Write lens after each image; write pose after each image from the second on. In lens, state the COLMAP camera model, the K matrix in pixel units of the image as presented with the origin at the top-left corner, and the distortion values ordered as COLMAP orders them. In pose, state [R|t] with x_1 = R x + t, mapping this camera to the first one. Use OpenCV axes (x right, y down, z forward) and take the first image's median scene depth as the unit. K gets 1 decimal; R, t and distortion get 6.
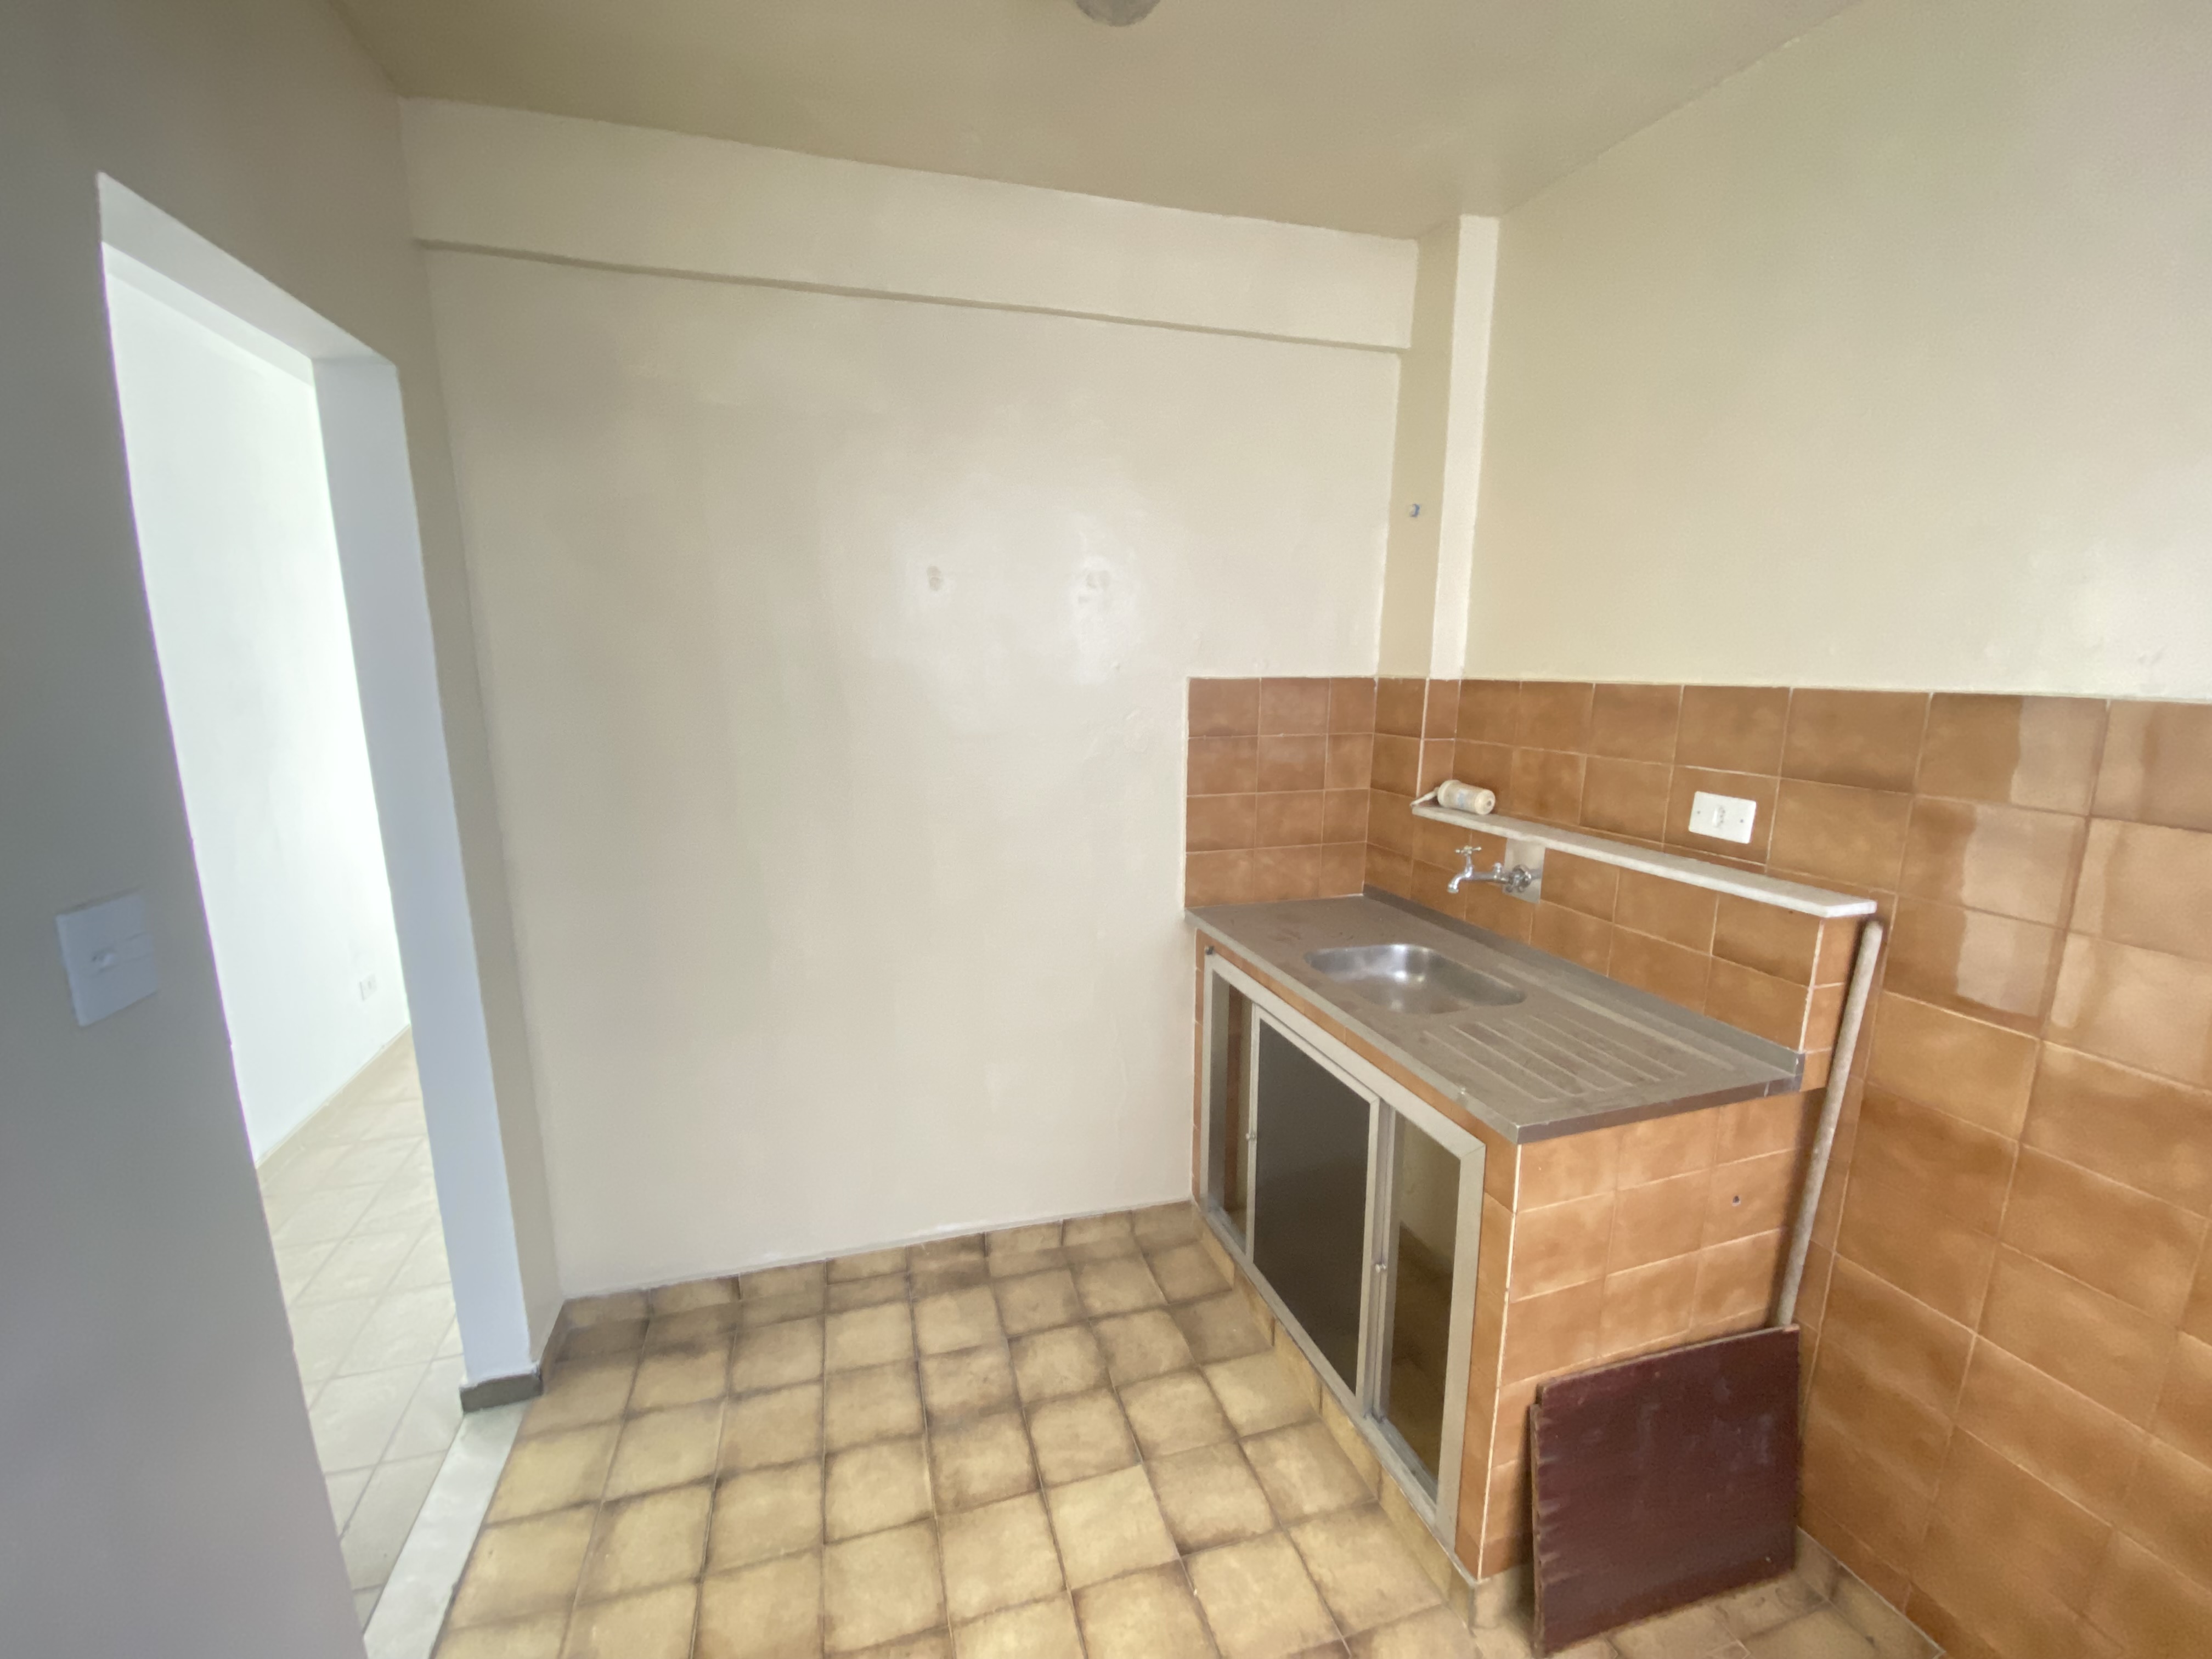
lens RADIAL K [[908.4, 0, 1102.9], [0, 908.4, 828.0], [0, 0, 1]] dist [0.096403, -0.054567]
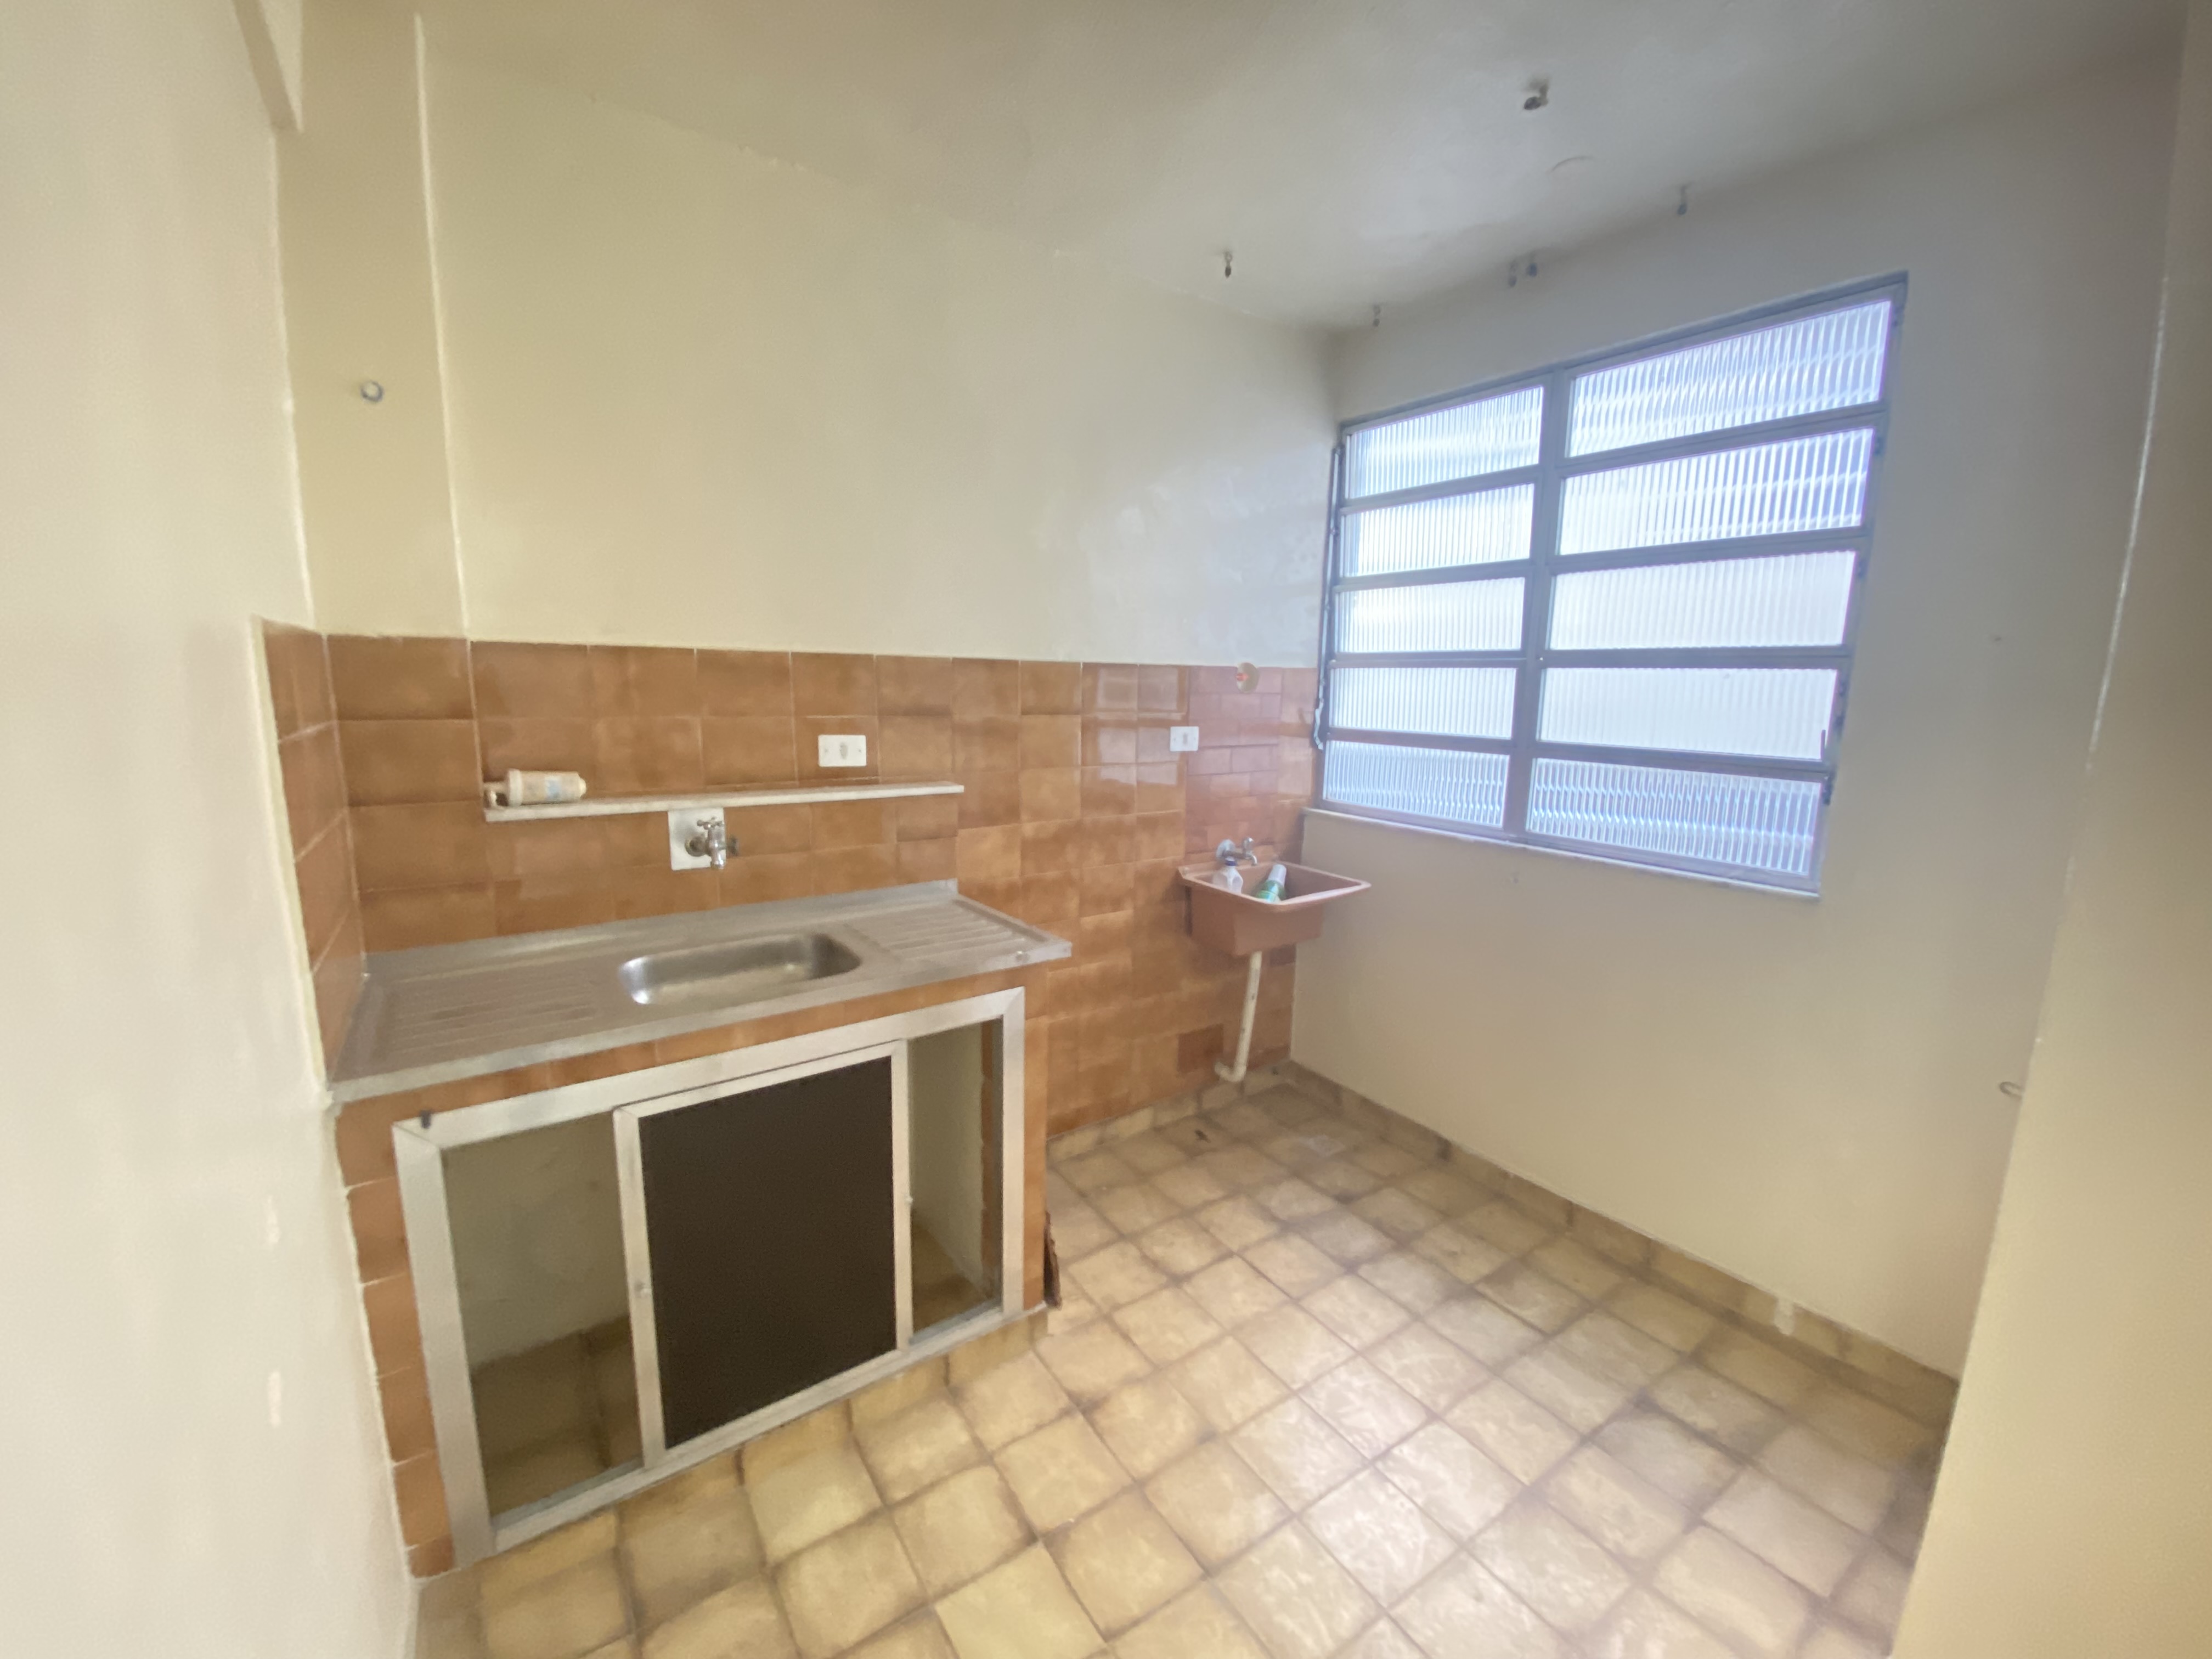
lens RADIAL K [[908.4, 0, 1102.9], [0, 908.4, 828.0], [0, 0, 1]] dist [0.096403, -0.054567]
pose [[-0.284930, -0.158988, 0.945271, -0.622817], [0.161572, 0.964073, 0.210852, -0.106767], [-0.944833, 0.212807, -0.249005, 0.868416]]
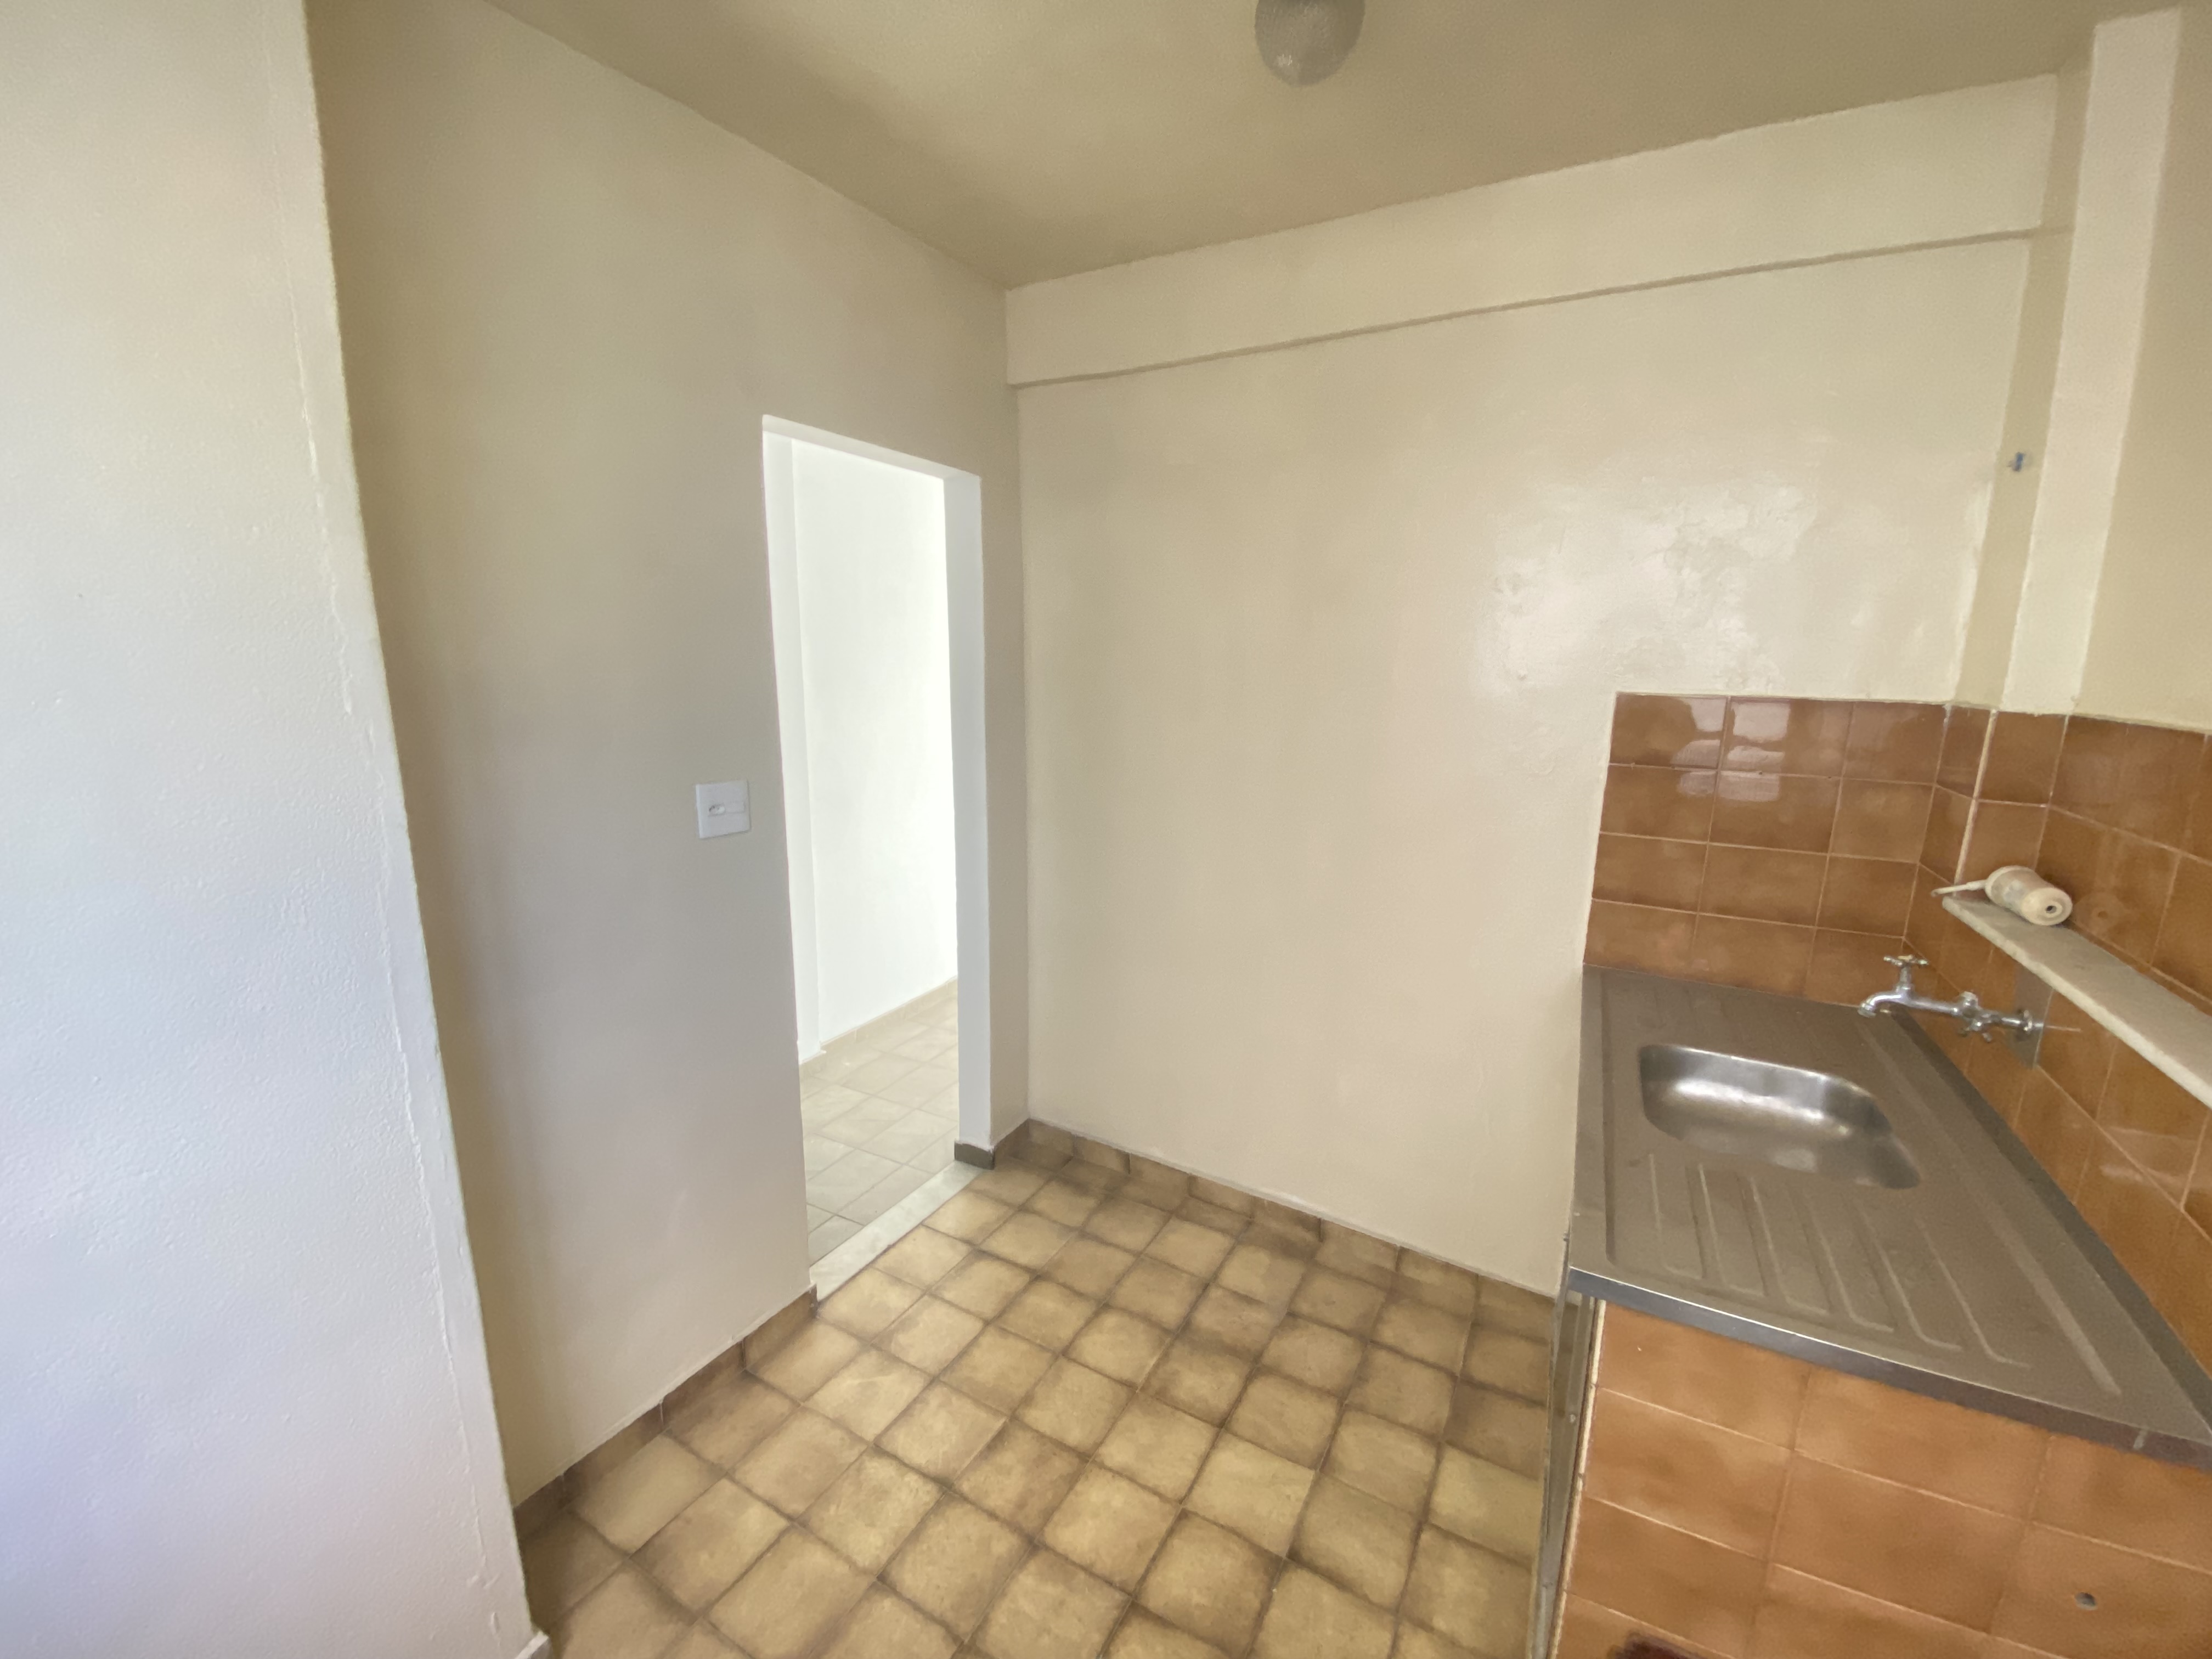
lens RADIAL K [[930.5, 0, 1135.6], [0, 930.5, 823.7], [0, 0, 1]] dist [0.033410, -0.000555]
pose [[0.709334, 0.143383, -0.690135, 0.474961], [-0.146050, 0.987741, 0.055101, -0.033594], [0.689576, 0.061710, 0.721580, 0.087402]]
